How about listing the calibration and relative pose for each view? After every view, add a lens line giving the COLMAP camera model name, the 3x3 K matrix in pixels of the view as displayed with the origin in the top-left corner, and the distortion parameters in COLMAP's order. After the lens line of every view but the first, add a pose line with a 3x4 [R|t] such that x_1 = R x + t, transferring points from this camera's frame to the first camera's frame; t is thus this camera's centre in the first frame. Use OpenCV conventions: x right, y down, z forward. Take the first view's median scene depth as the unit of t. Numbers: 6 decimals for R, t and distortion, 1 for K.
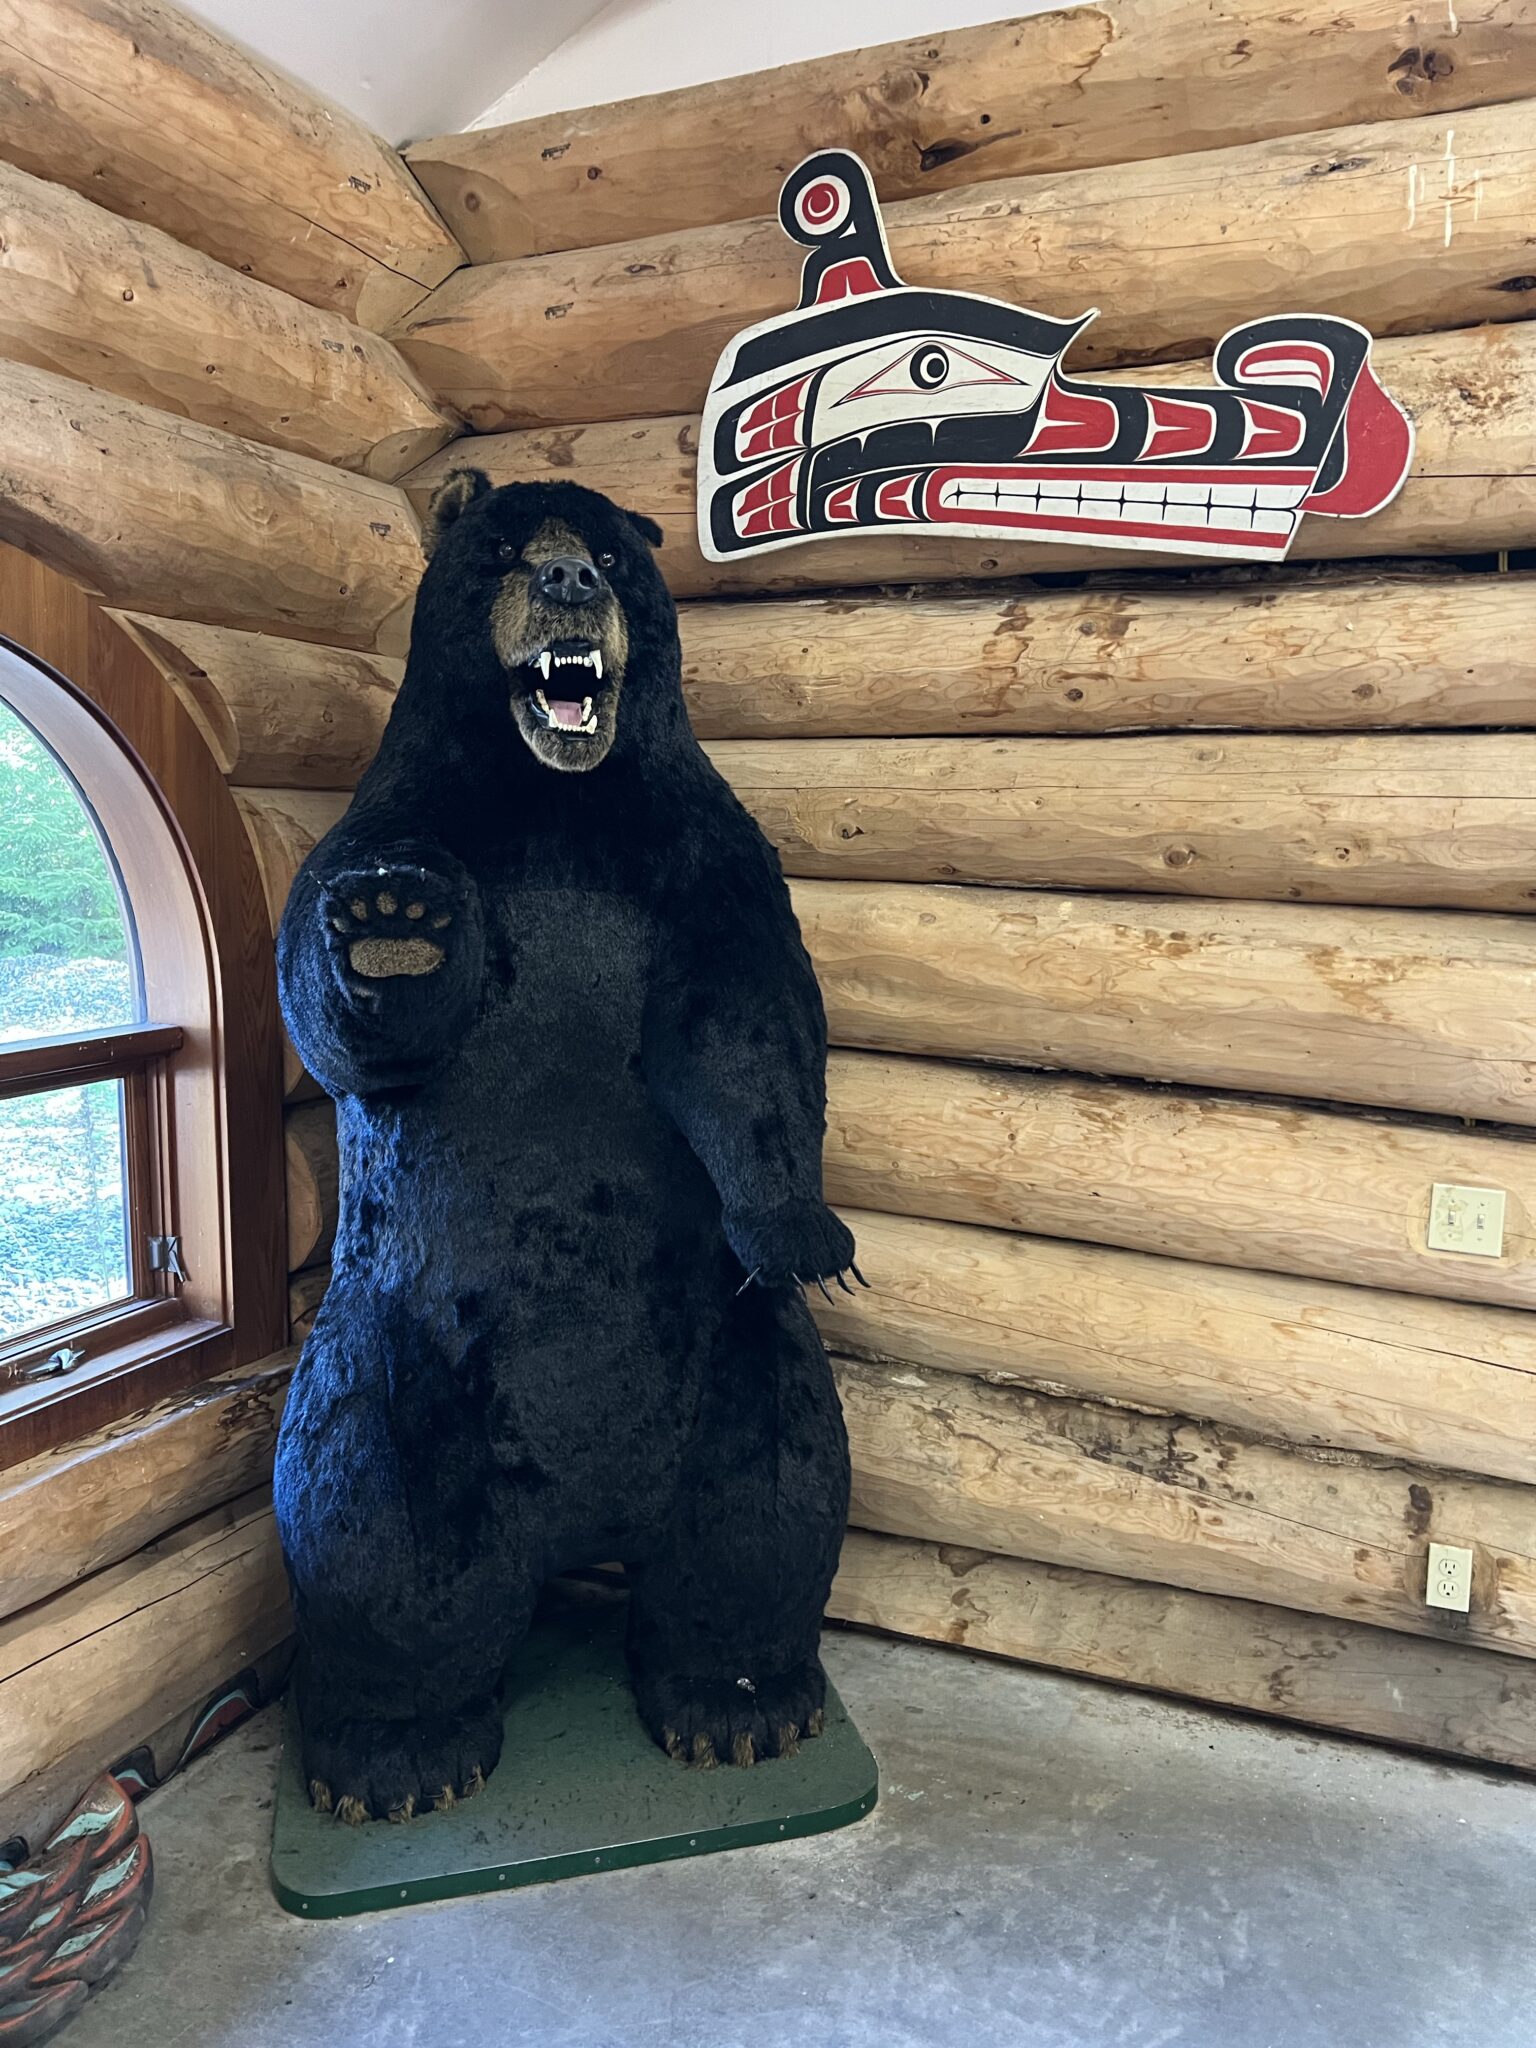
lens RADIAL K [[1562.5, 0, 768.6], [0, 1562.5, 1008.8], [0, 0, 1]] dist [0.062279, -0.066018]
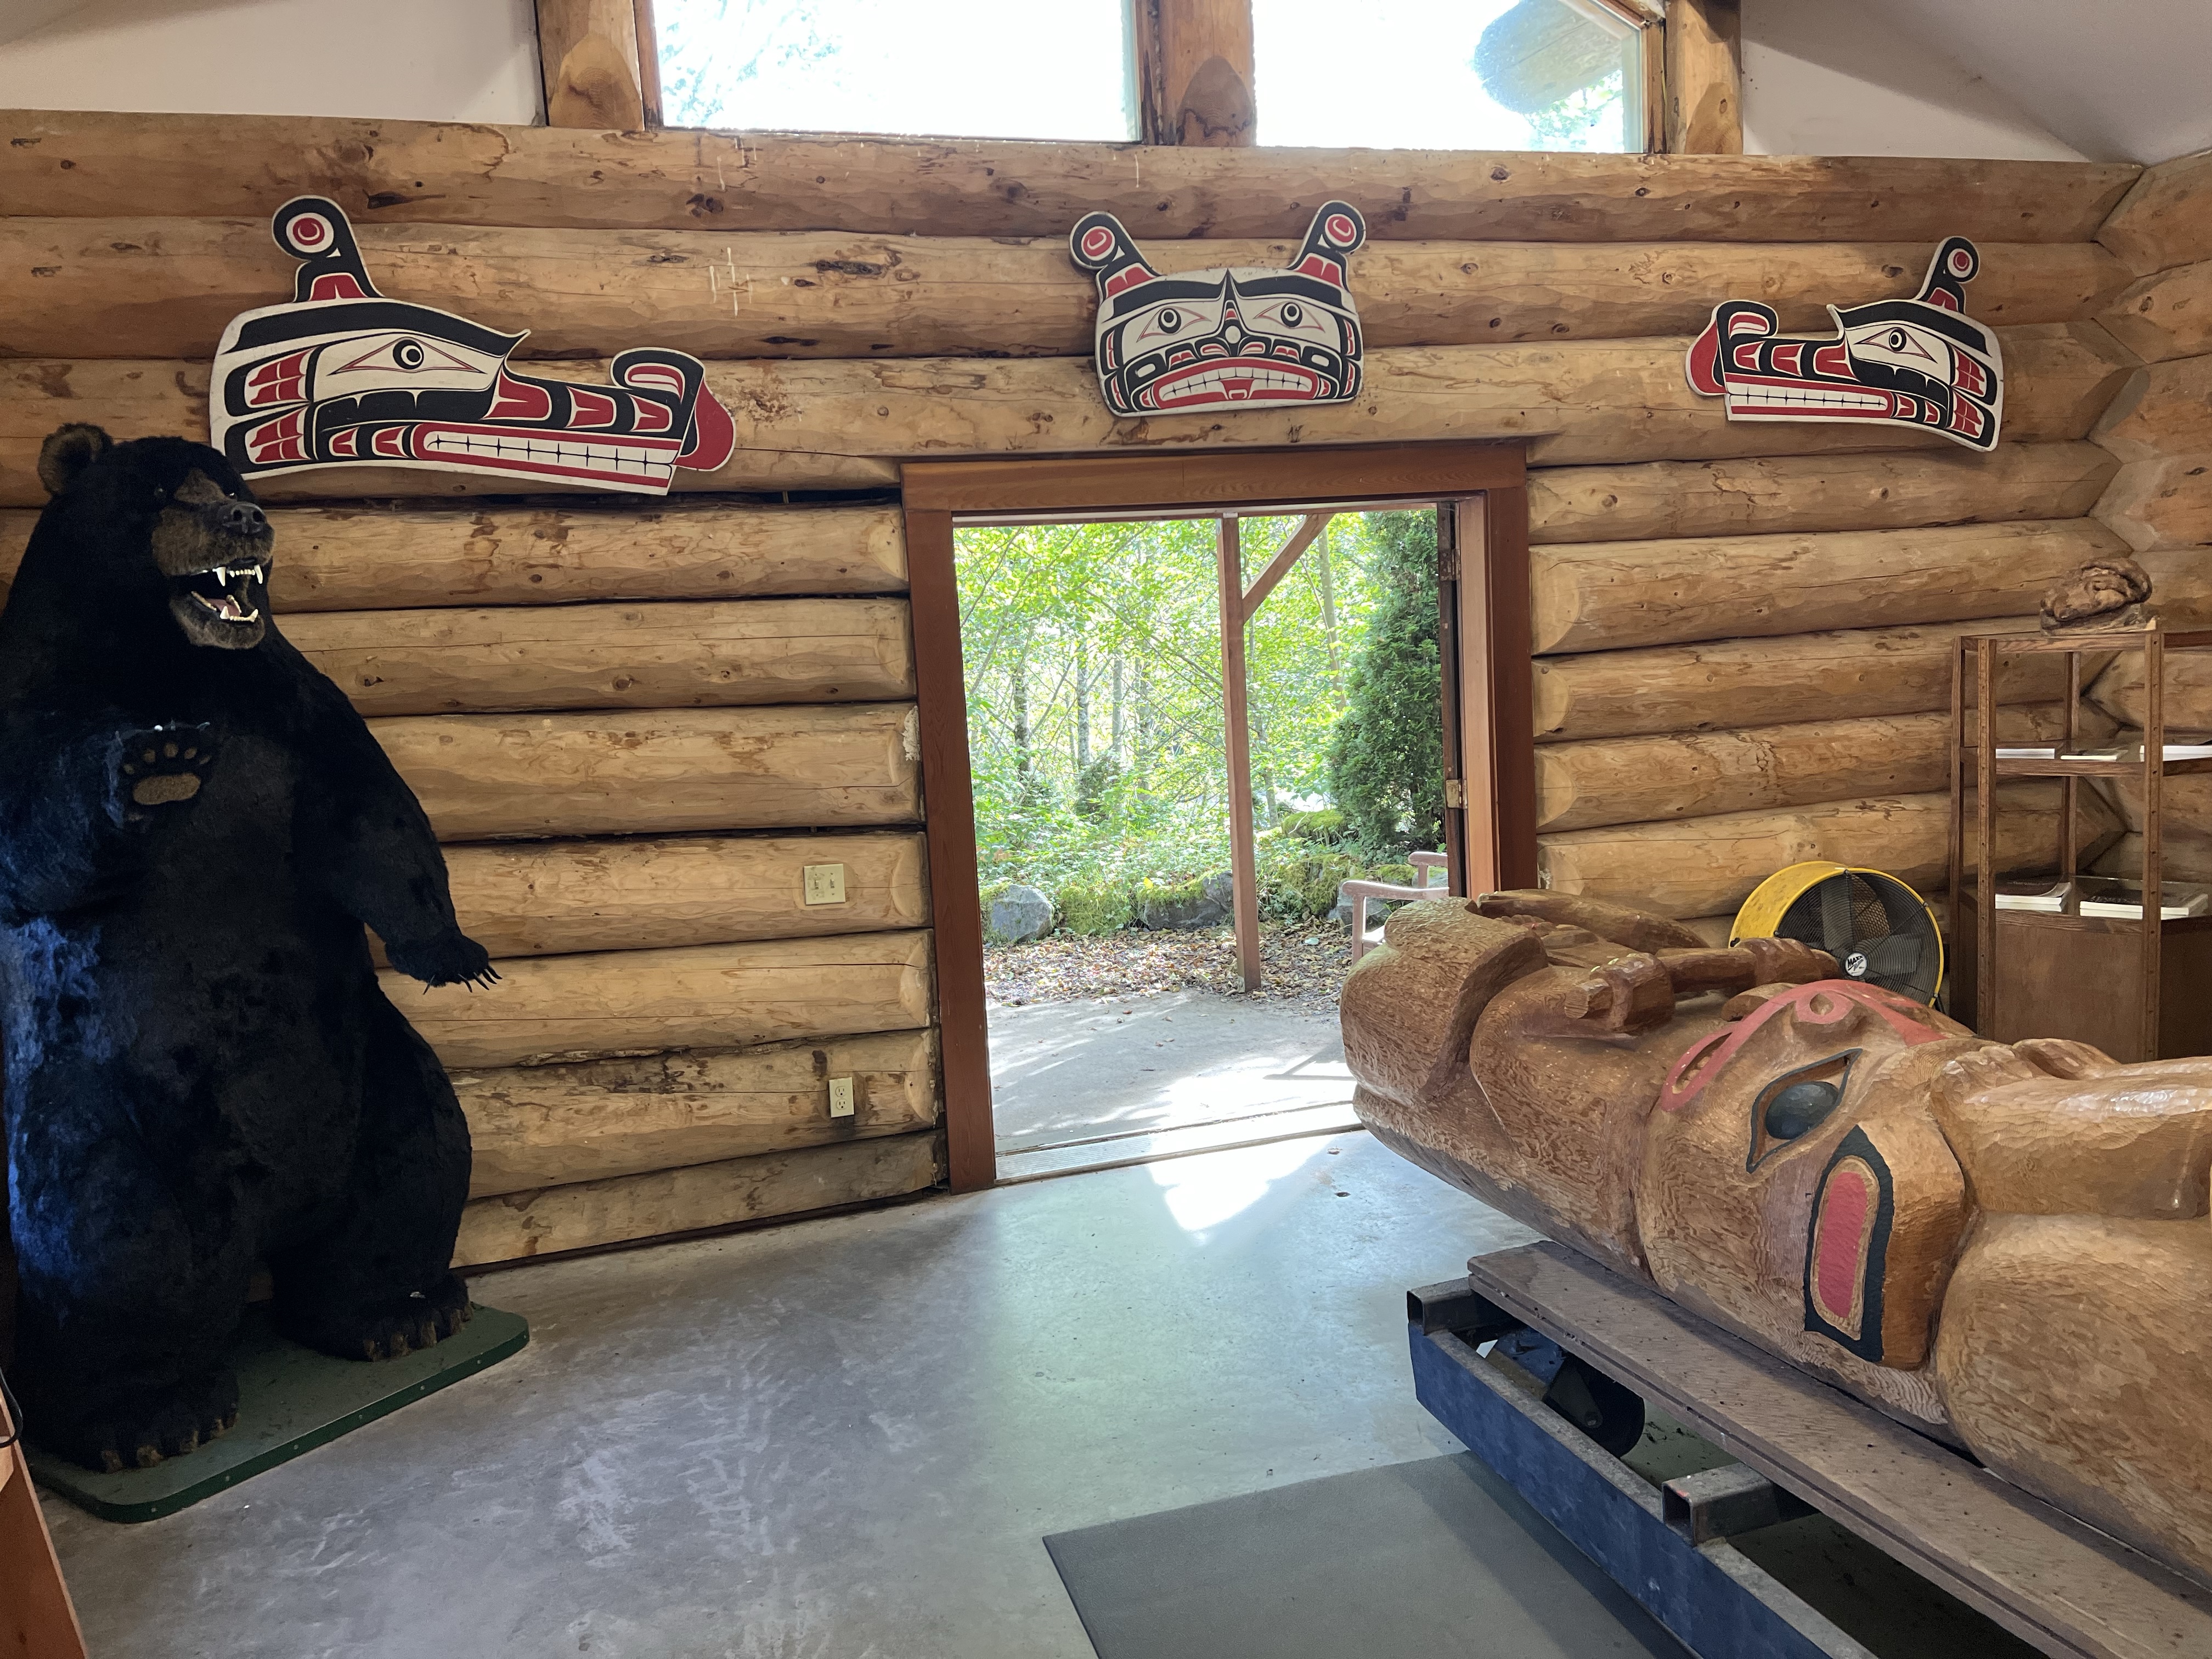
lens RADIAL K [[1687.7, 0, 1112.4], [0, 1687.7, 825.6], [0, 0, 1]] dist [0.062279, -0.066018]
pose [[0.751568, -0.124159, 0.647866, -0.481727], [0.133440, 0.990438, 0.035011, 0.047423], [-0.646018, 0.060138, 0.760949, -0.572027]]
